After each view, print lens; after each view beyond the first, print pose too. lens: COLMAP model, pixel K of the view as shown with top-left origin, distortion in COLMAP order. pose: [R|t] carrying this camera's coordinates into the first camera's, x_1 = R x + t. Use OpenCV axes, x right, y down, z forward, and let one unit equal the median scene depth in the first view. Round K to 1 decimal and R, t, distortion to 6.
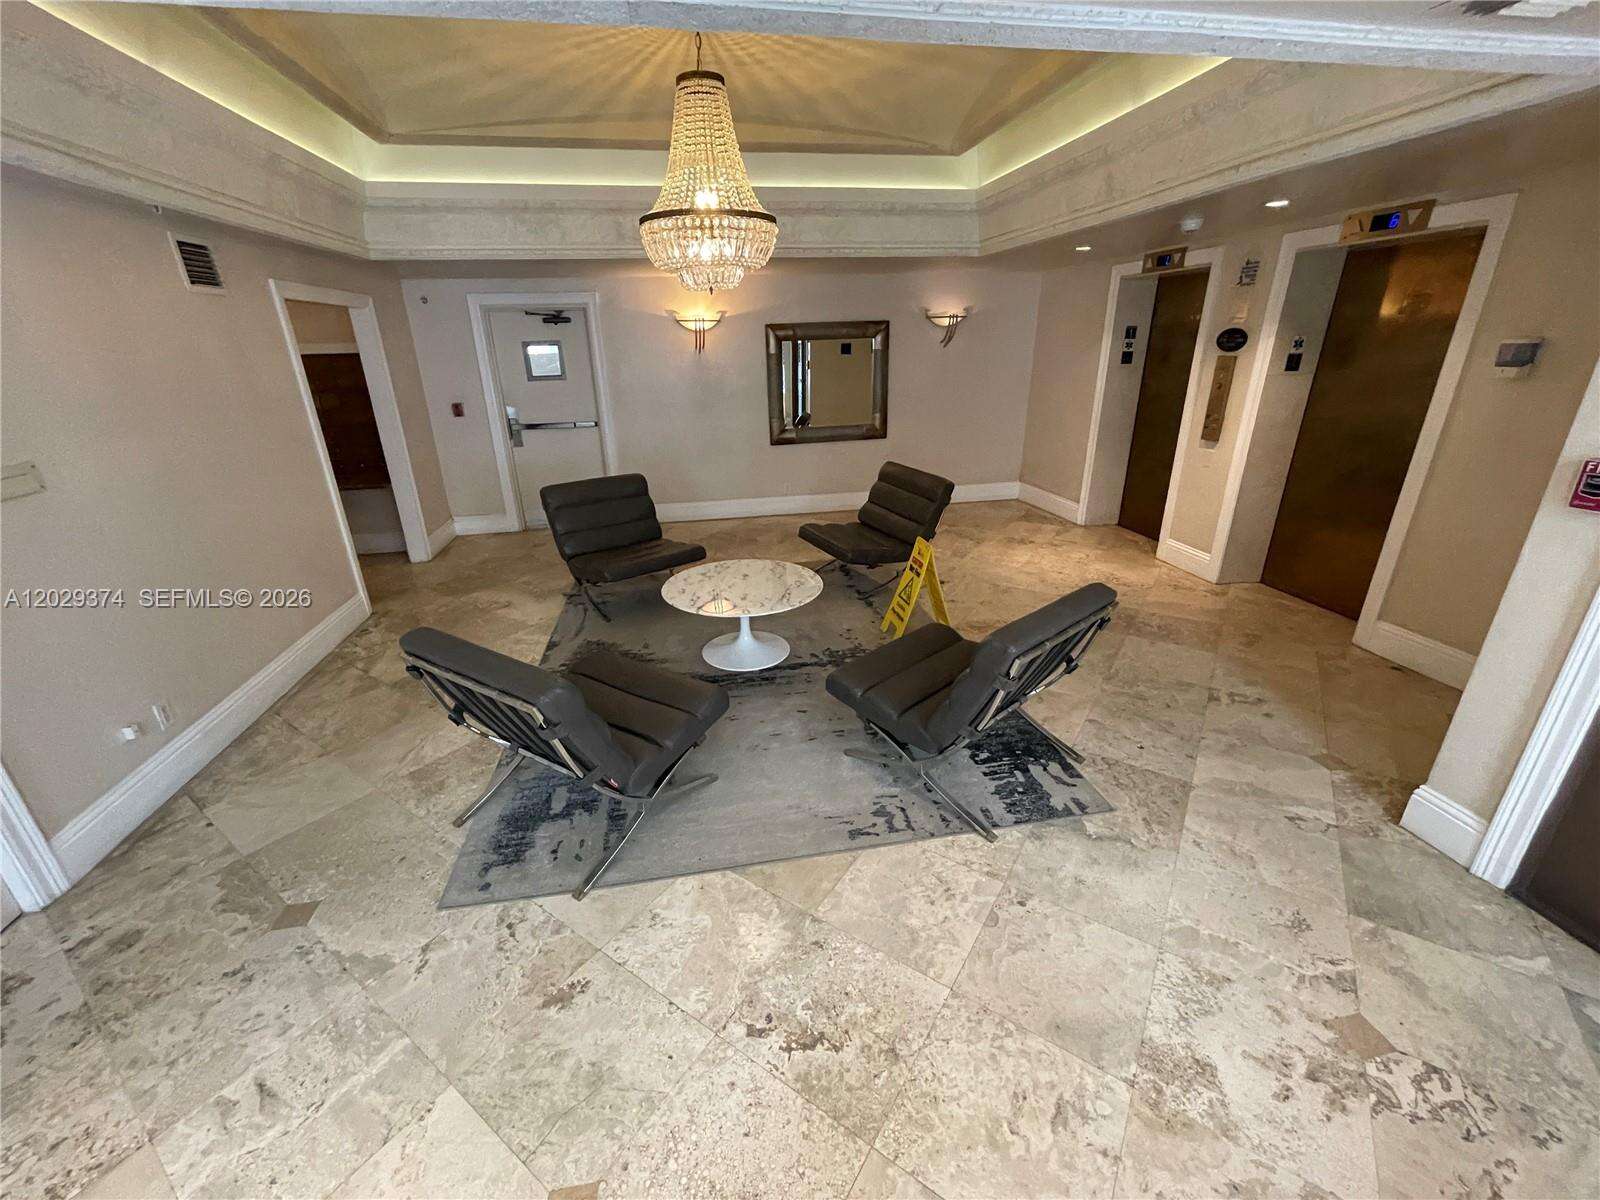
lens RADIAL K [[649.6, 0, 794.3], [0, 649.6, 600.8], [0, 0, 1]] dist [-0.004546, 0.001830]
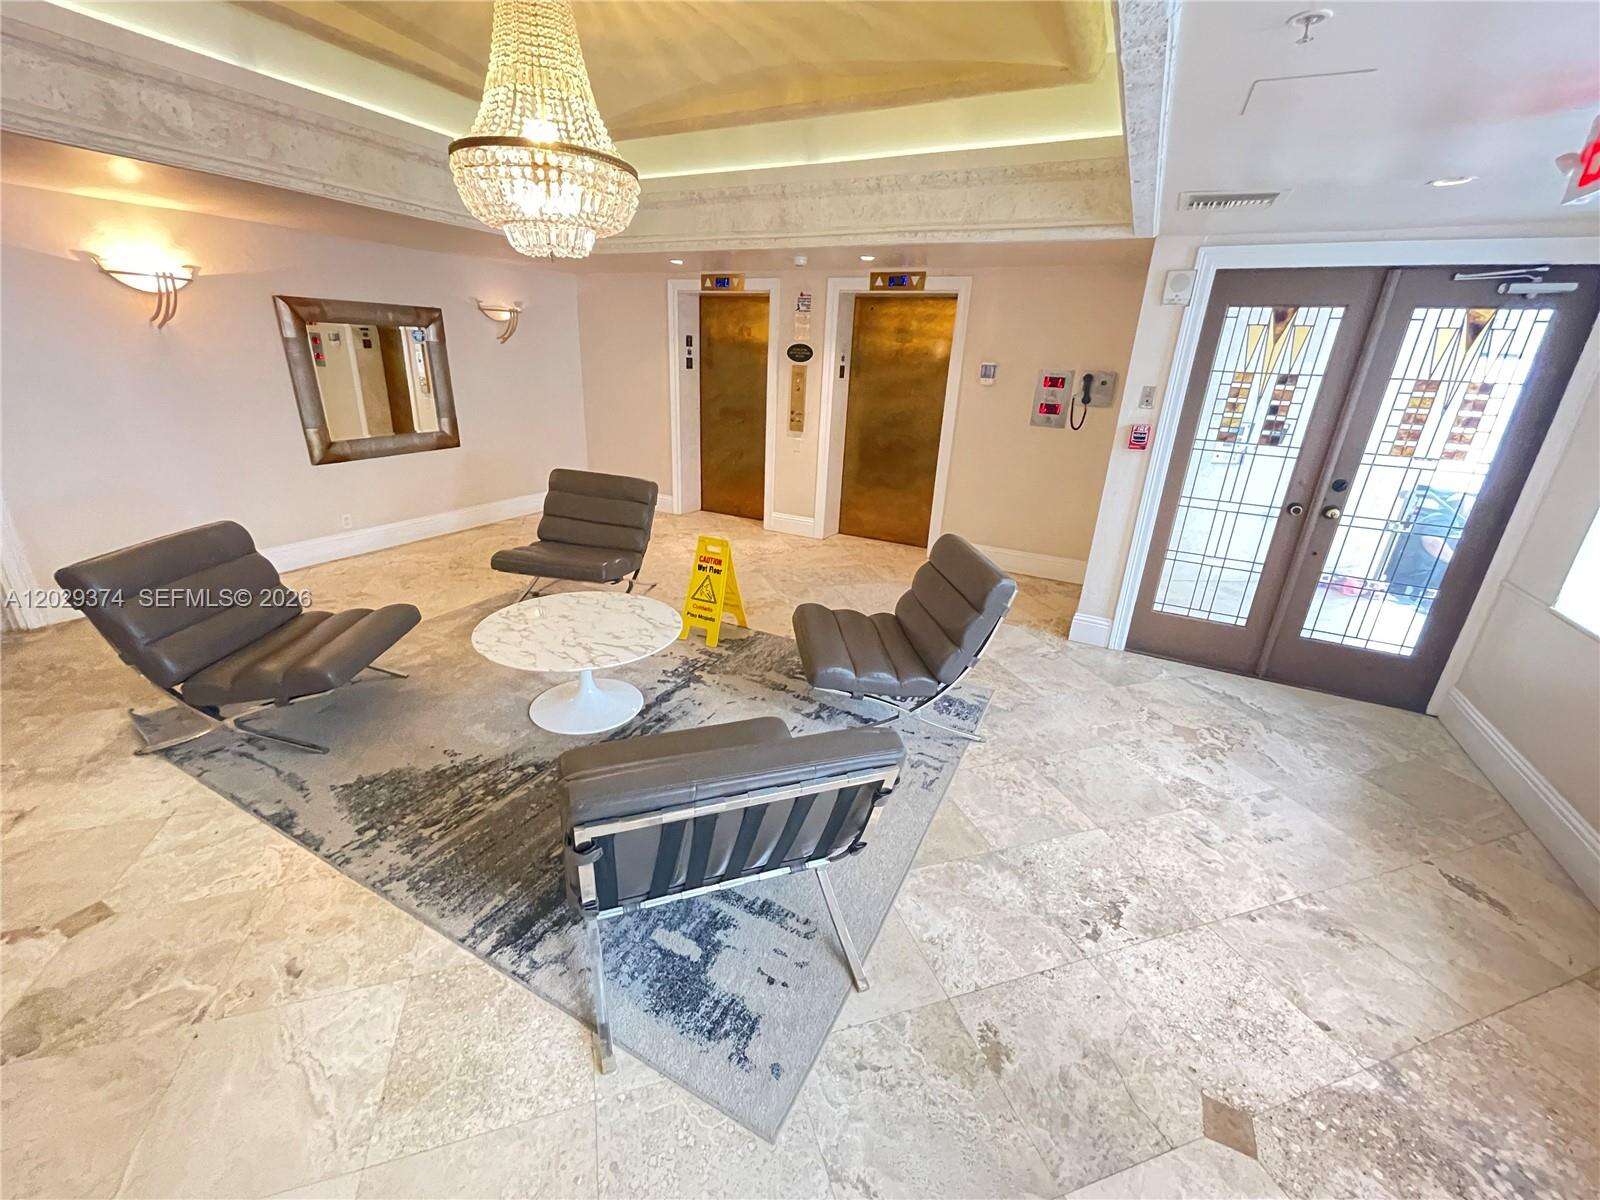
lens RADIAL K [[649.6, 0, 791.3], [0, 649.6, 601.8], [0, 0, 1]] dist [-0.004546, 0.001830]
pose [[0.608481, -0.236578, 0.757484, -0.591289], [0.241557, 0.964450, 0.107176, -0.086815], [-0.755910, 0.117761, 0.643997, 0.311333]]
